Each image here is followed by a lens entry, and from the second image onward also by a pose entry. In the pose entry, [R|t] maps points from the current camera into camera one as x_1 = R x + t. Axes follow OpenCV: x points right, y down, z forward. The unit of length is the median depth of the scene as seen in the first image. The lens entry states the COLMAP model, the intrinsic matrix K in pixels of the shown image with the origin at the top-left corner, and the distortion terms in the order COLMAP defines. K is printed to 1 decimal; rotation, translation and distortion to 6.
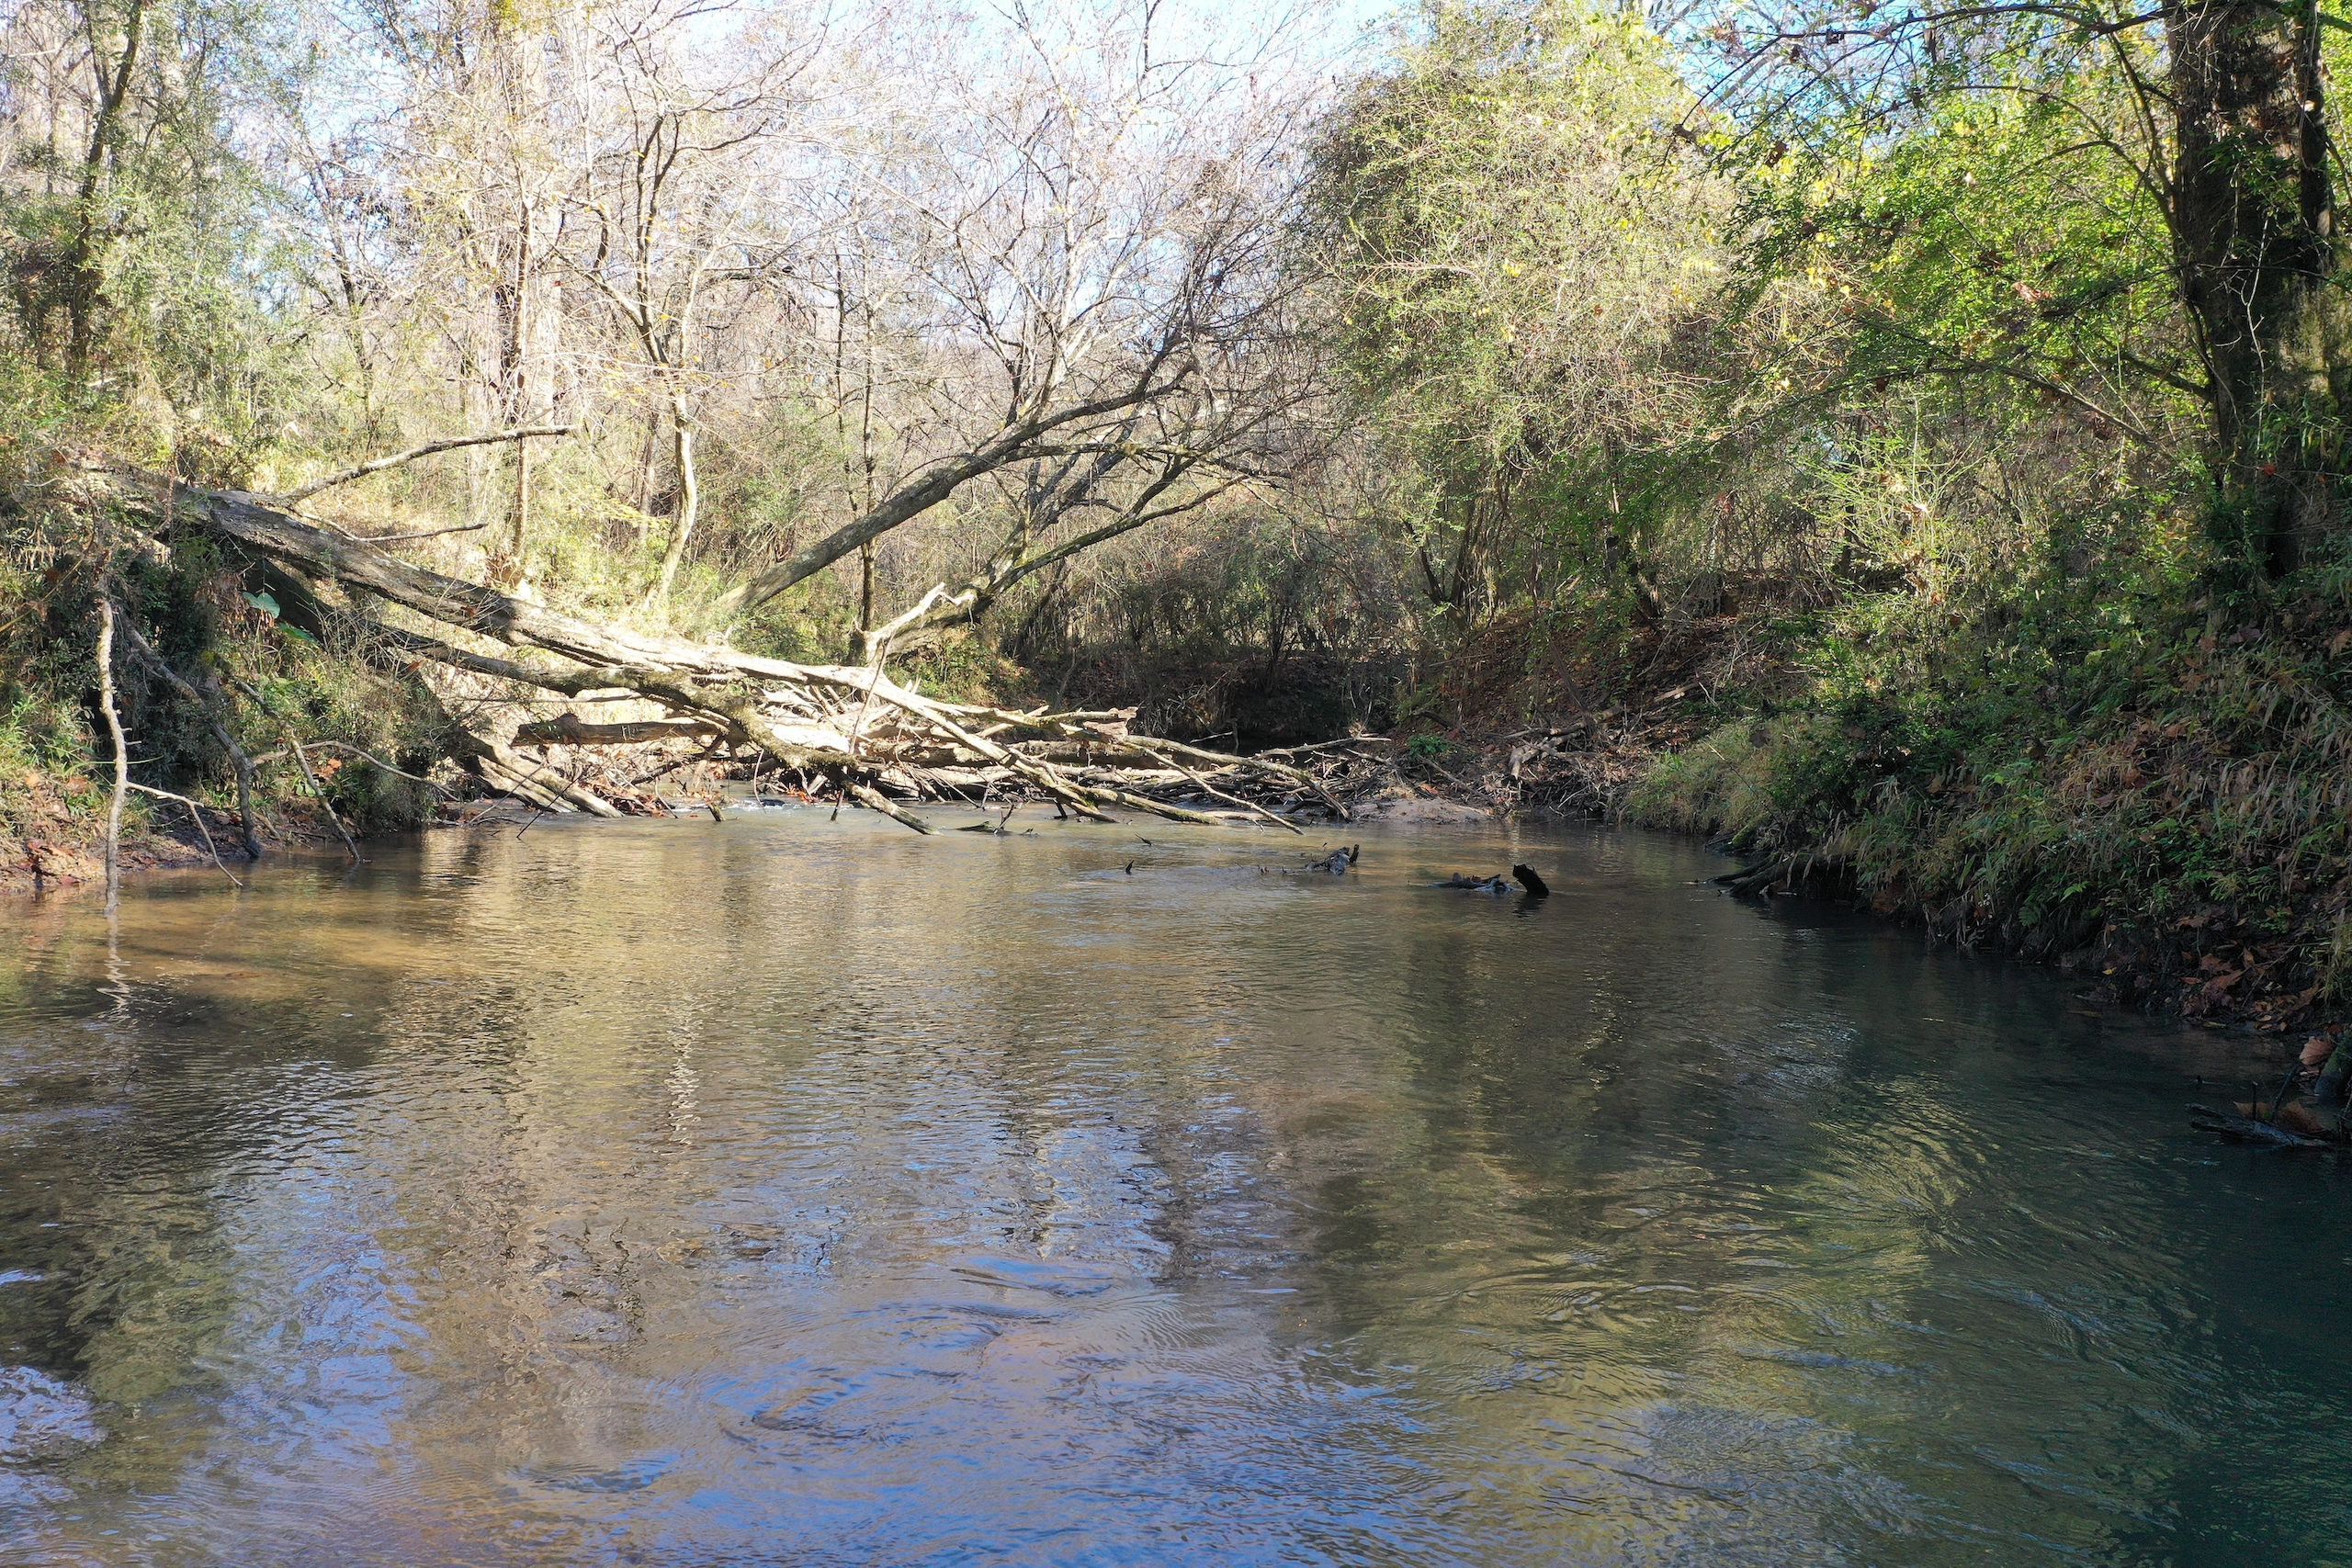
lens RADIAL K [[1870.2, 0, 1176.0], [0, 1870.2, 784.0], [0, 0, 1]] dist [0.024518, 0.006590]
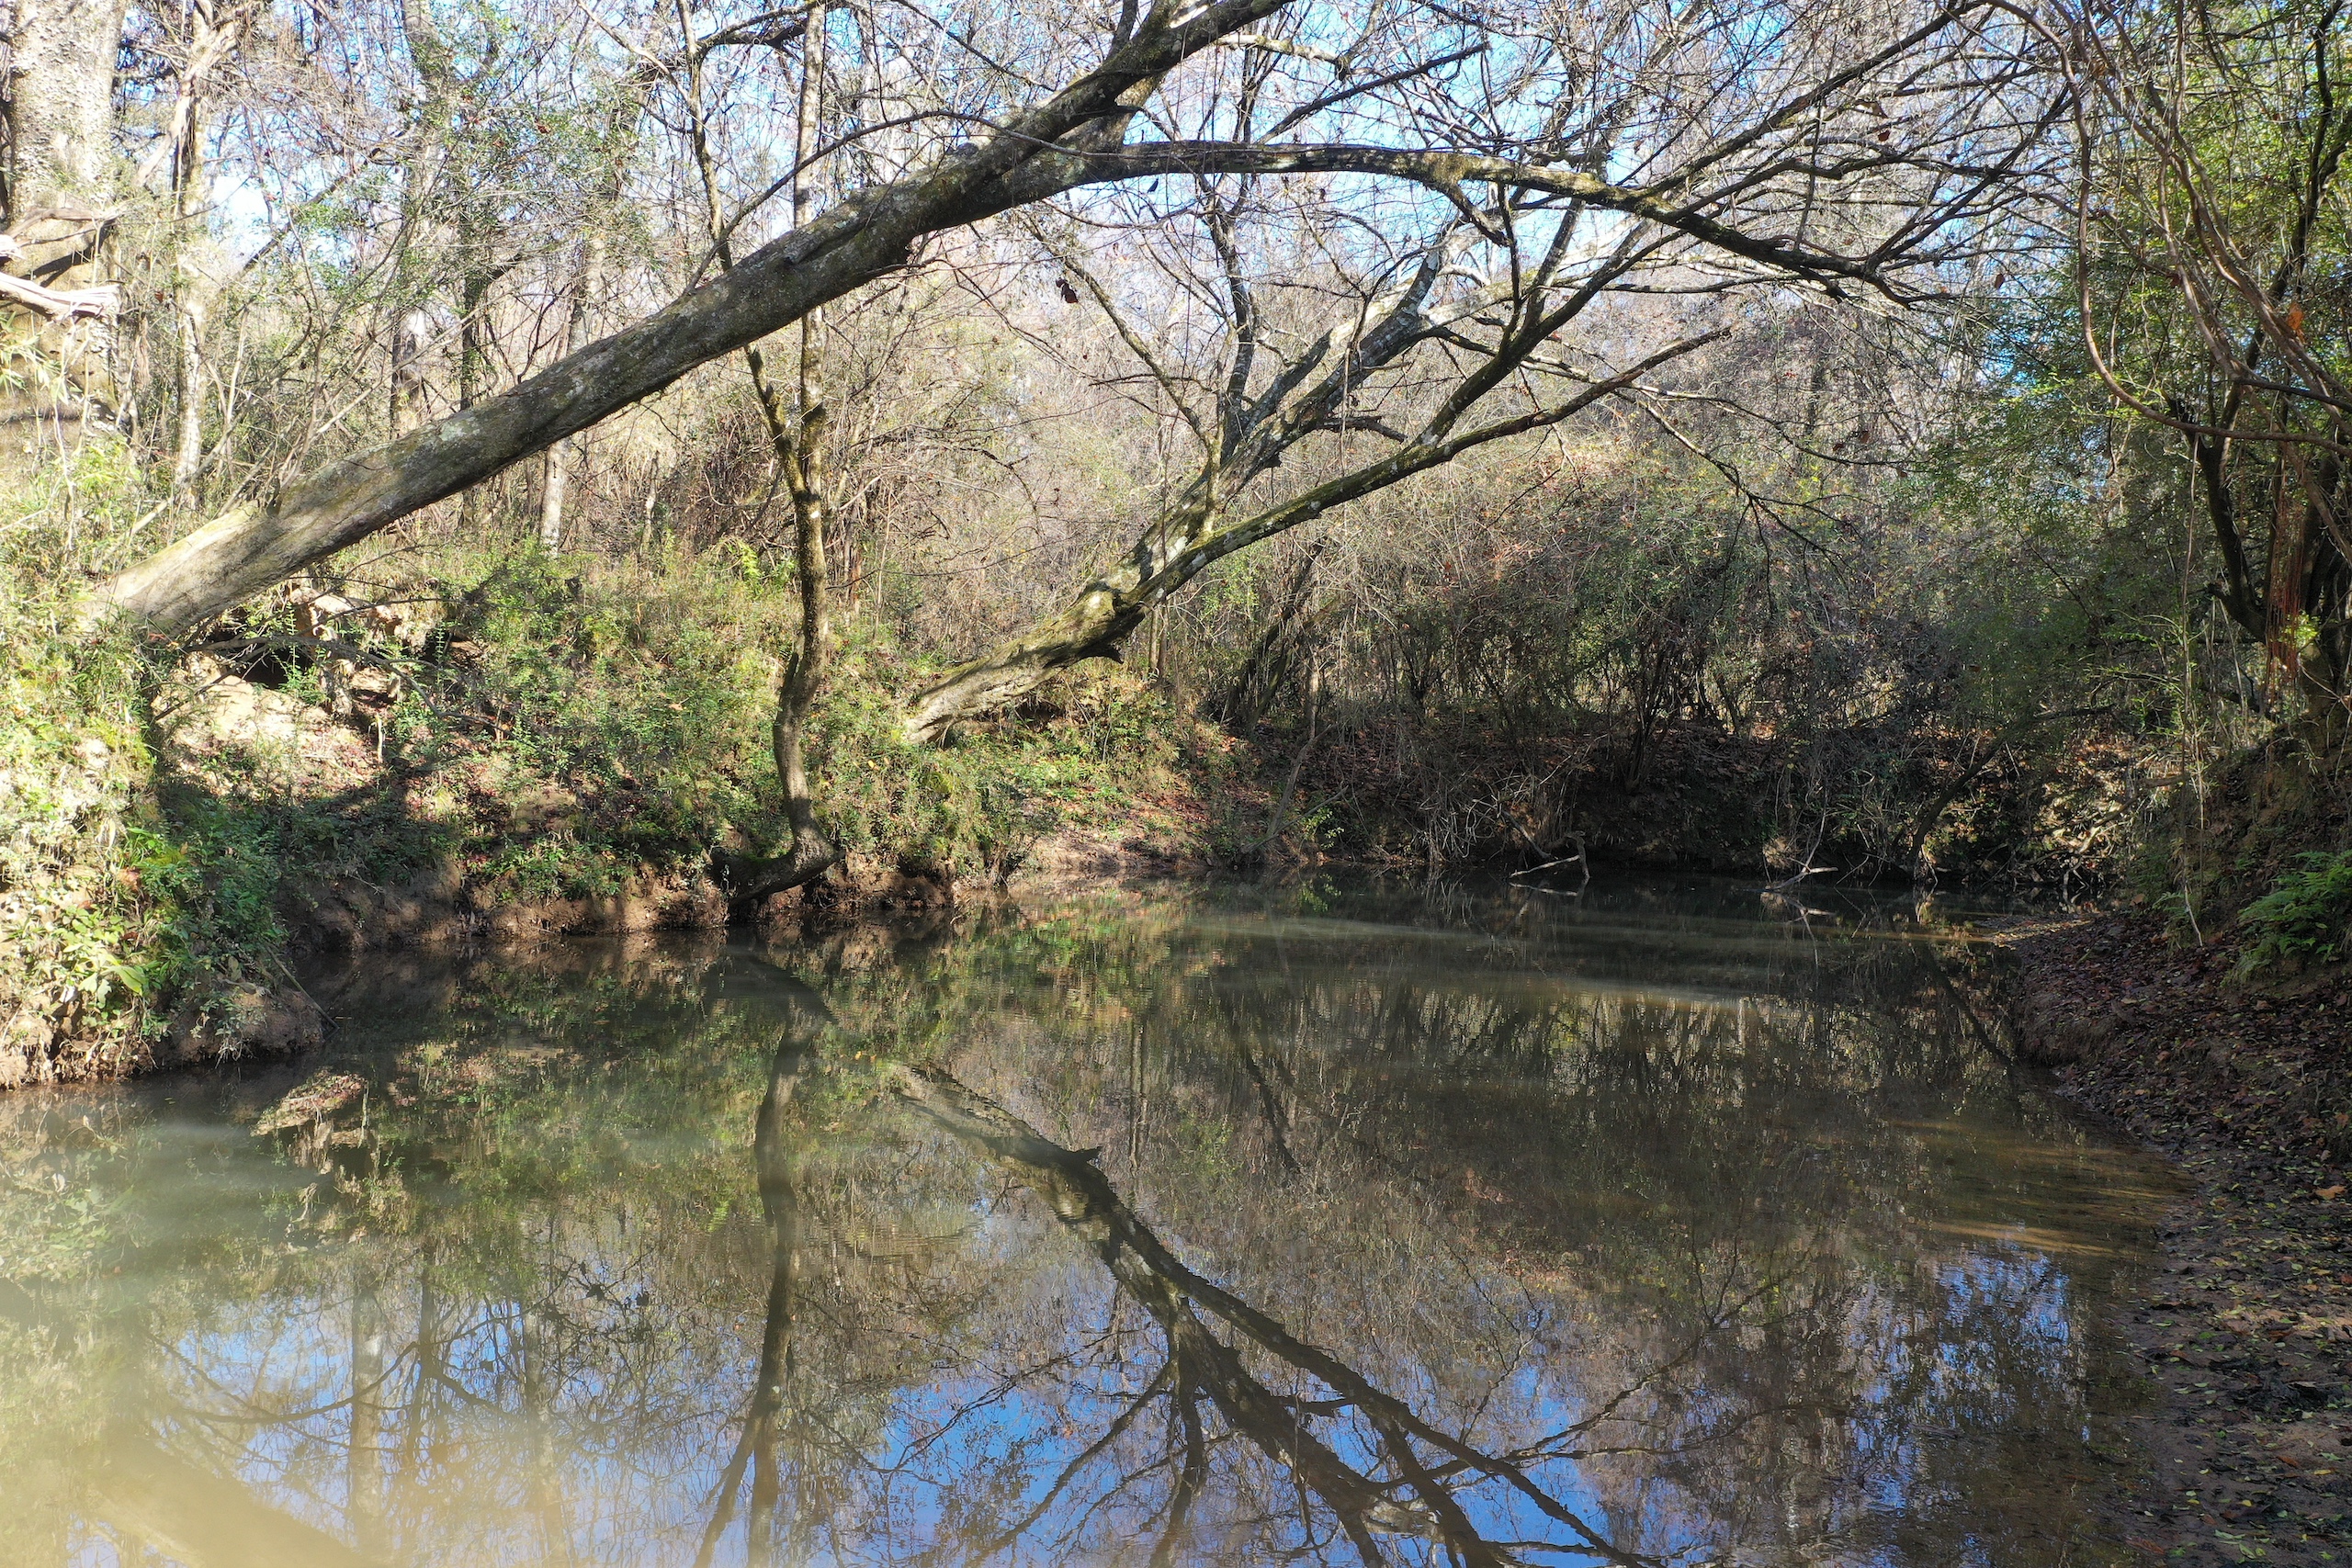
lens RADIAL K [[1870.2, 0, 1176.0], [0, 1870.2, 784.0], [0, 0, 1]] dist [0.024518, 0.006590]
pose [[0.989669, 0.026953, -0.140815, -0.032141], [-0.031099, 0.999143, -0.027324, -0.072539], [0.139958, 0.031421, 0.989659, 0.935334]]
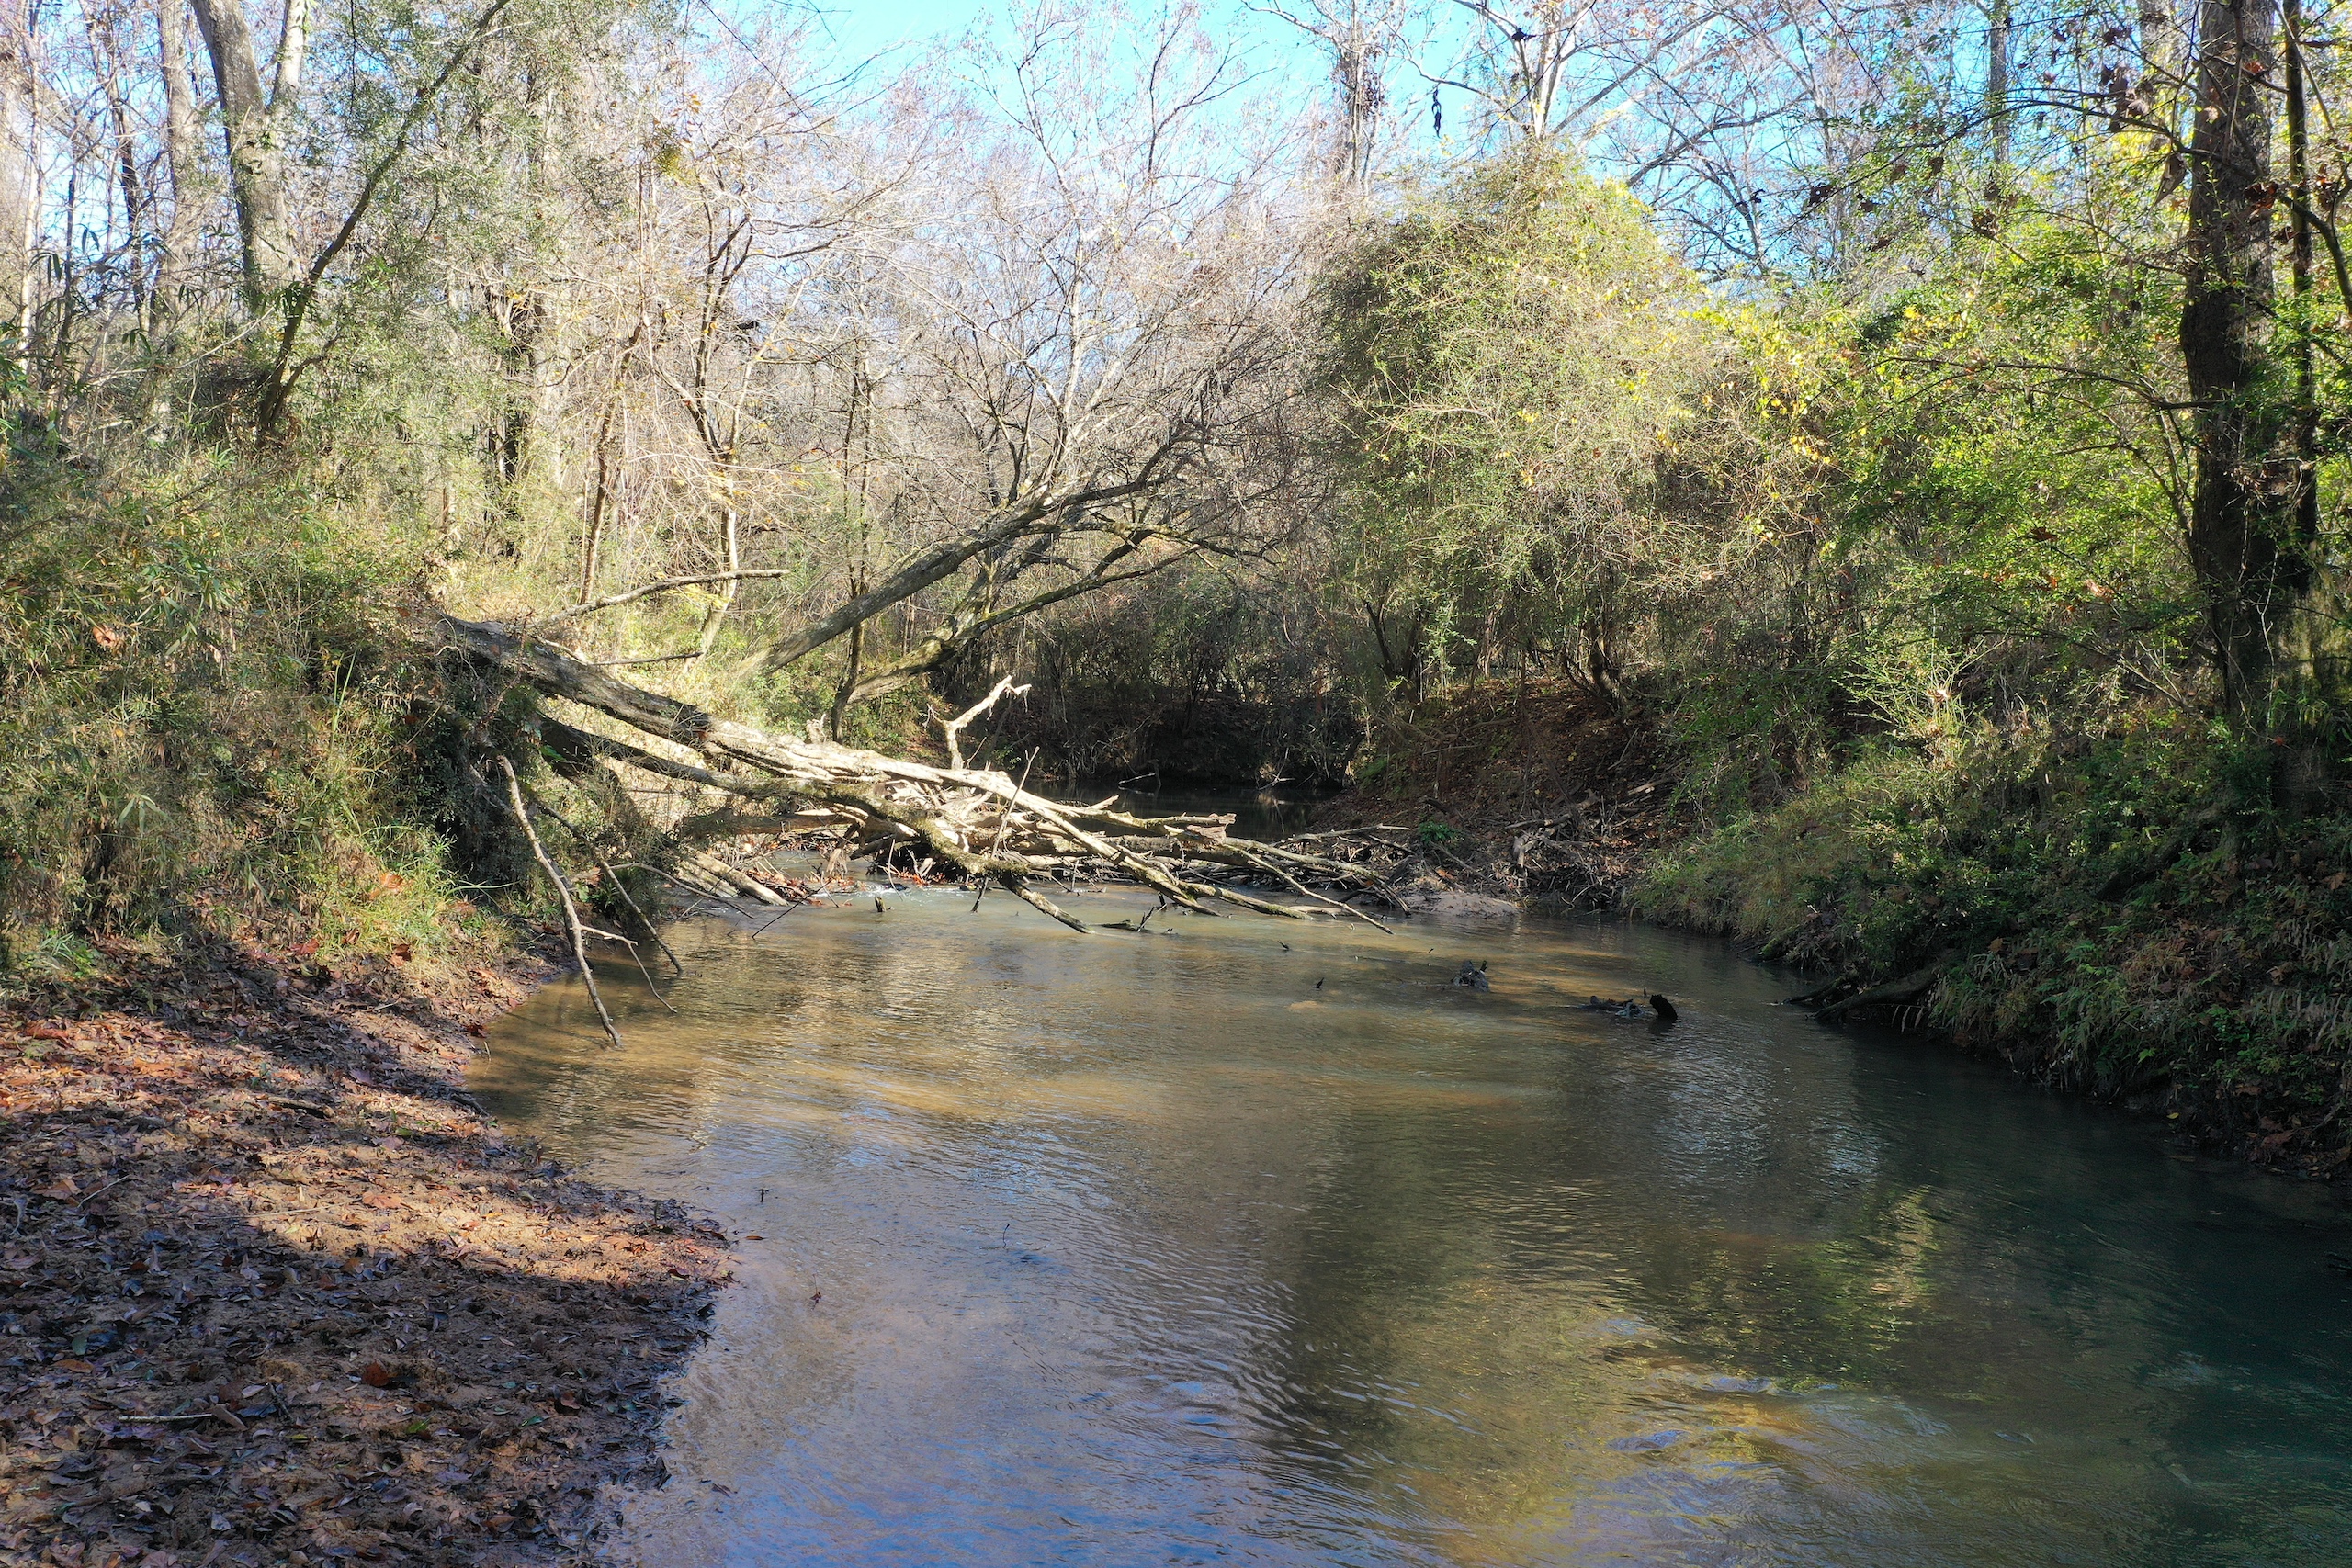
lens RADIAL K [[1870.2, 0, 1176.0], [0, 1870.2, 784.0], [0, 0, 1]] dist [0.024518, 0.006590]
pose [[0.995764, 0.024198, 0.088704, -0.122229], [-0.023892, 0.999704, -0.004512, -0.041144], [-0.088787, 0.002374, 0.996048, -0.103567]]
